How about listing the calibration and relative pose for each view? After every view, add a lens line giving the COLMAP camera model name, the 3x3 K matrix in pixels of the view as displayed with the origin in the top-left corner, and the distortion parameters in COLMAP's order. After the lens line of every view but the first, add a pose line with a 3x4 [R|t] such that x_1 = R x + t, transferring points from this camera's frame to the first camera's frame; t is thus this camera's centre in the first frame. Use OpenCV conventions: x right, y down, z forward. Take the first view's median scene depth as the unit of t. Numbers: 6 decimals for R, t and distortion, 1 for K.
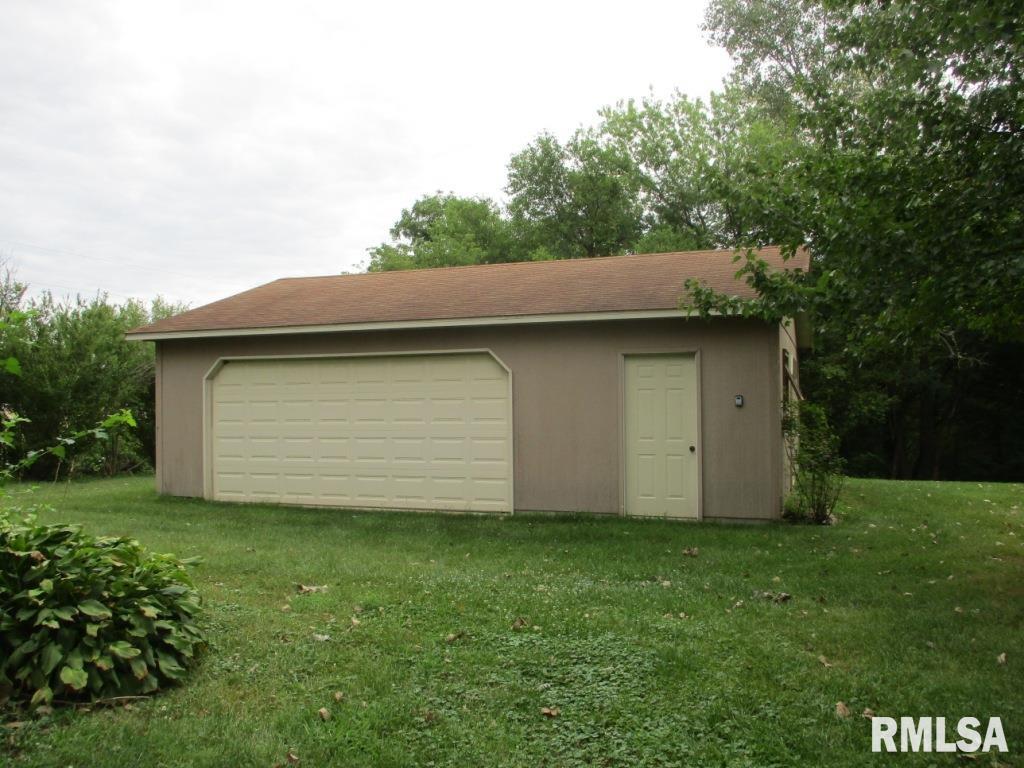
lens RADIAL K [[853.3, 0, 514.3], [0, 853.3, 383.4], [0, 0, 1]] dist [-0.031851, 0.015794]
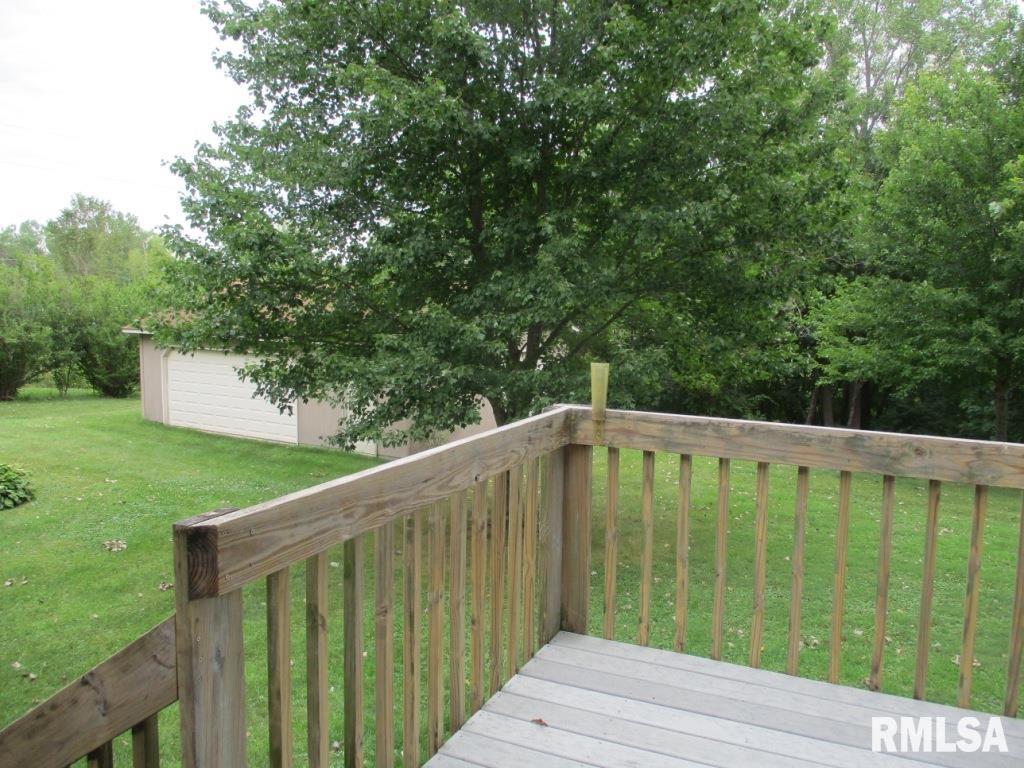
lens RADIAL K [[853.3, 0, 521.9], [0, 853.3, 376.0], [0, 0, 1]] dist [-0.031851, 0.015794]
pose [[0.983826, 0.043191, -0.173844, 2.357880], [-0.021979, 0.992269, 0.122142, -0.685981], [0.177775, -0.116346, 0.977169, -2.055711]]
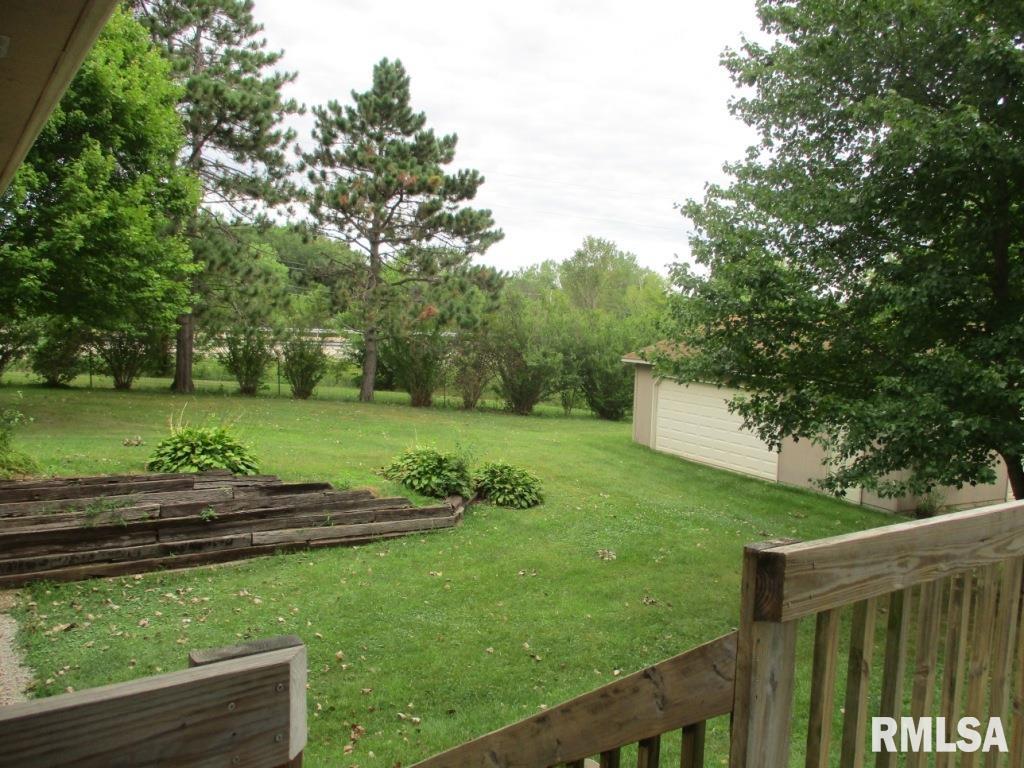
lens RADIAL K [[853.3, 0, 522.3], [0, 853.3, 379.5], [0, 0, 1]] dist [-0.031851, 0.015794]
pose [[0.745557, 0.089462, -0.660410, 2.320112], [-0.031530, 0.994574, 0.099134, -0.687048], [0.665695, -0.053087, 0.744333, -2.093803]]
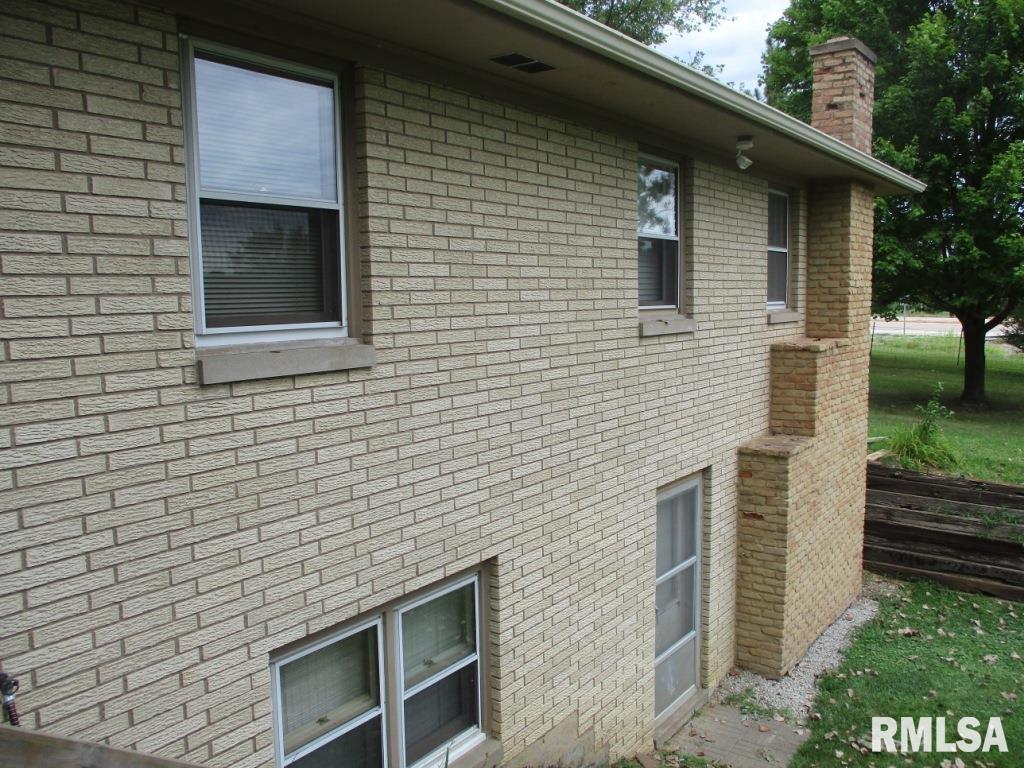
lens RADIAL K [[853.3, 0, 525.4], [0, 853.3, 380.4], [0, 0, 1]] dist [-0.031851, 0.015794]
pose [[-0.367067, 0.113222, -0.923278, 2.237553], [0.023522, 0.993377, 0.112466, -0.663604], [0.929897, 0.019565, -0.367299, -1.310614]]
